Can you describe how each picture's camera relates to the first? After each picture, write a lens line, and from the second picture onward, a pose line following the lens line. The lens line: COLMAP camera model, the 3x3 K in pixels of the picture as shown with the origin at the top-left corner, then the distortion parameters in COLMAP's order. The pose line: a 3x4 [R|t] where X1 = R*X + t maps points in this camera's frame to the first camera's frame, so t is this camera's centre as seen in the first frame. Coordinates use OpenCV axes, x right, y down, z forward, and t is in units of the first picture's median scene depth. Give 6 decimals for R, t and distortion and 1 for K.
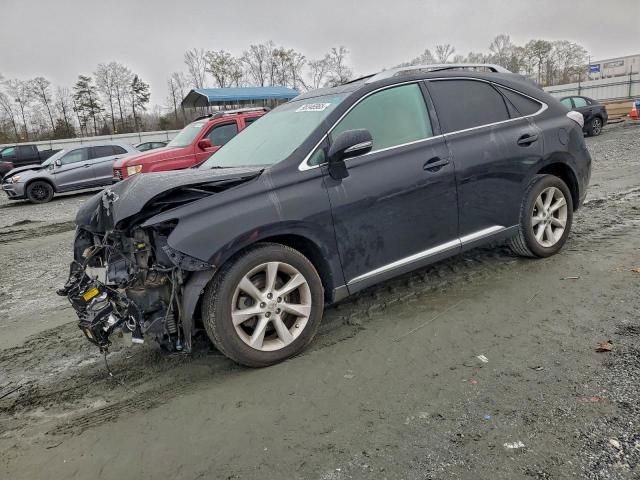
lens RADIAL K [[491.1, 0, 320.6], [0, 491.1, 244.6], [0, 0, 1]] dist [-0.008936, 0.029731]
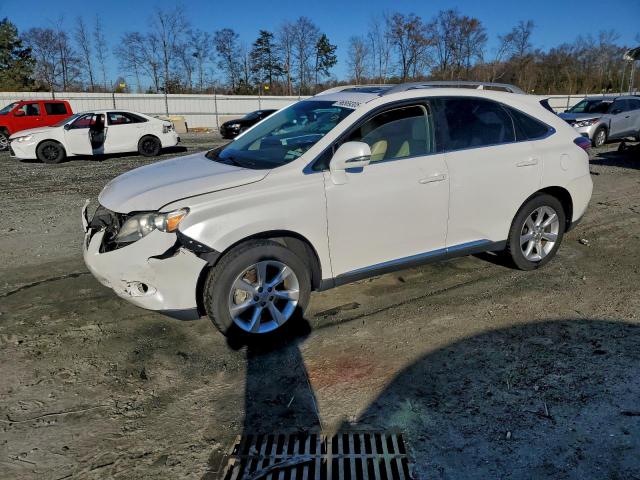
lens RADIAL K [[477.7, 0, 293.7], [0, 477.7, 232.0], [0, 0, 1]] dist [-0.012619, 0.016767]
pose [[0.994321, 0.084226, -0.065059, -0.319667], [-0.084129, 0.996446, 0.004222, -0.006336], [0.065183, 0.001275, 0.997873, 0.168927]]
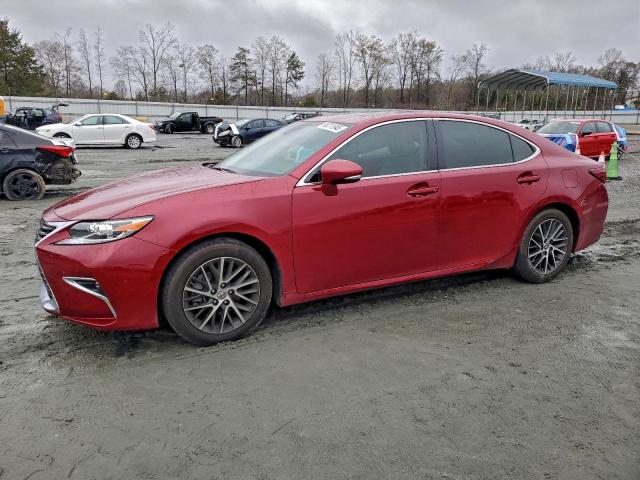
lens RADIAL K [[491.1, 0, 308.9], [0, 491.1, 227.7], [0, 0, 1]] dist [-0.008936, 0.029731]
pose [[0.992027, 0.113990, -0.053749, -0.233603], [-0.115355, 0.993058, -0.022991, 0.021795], [0.050755, 0.029008, 0.998290, 0.028353]]
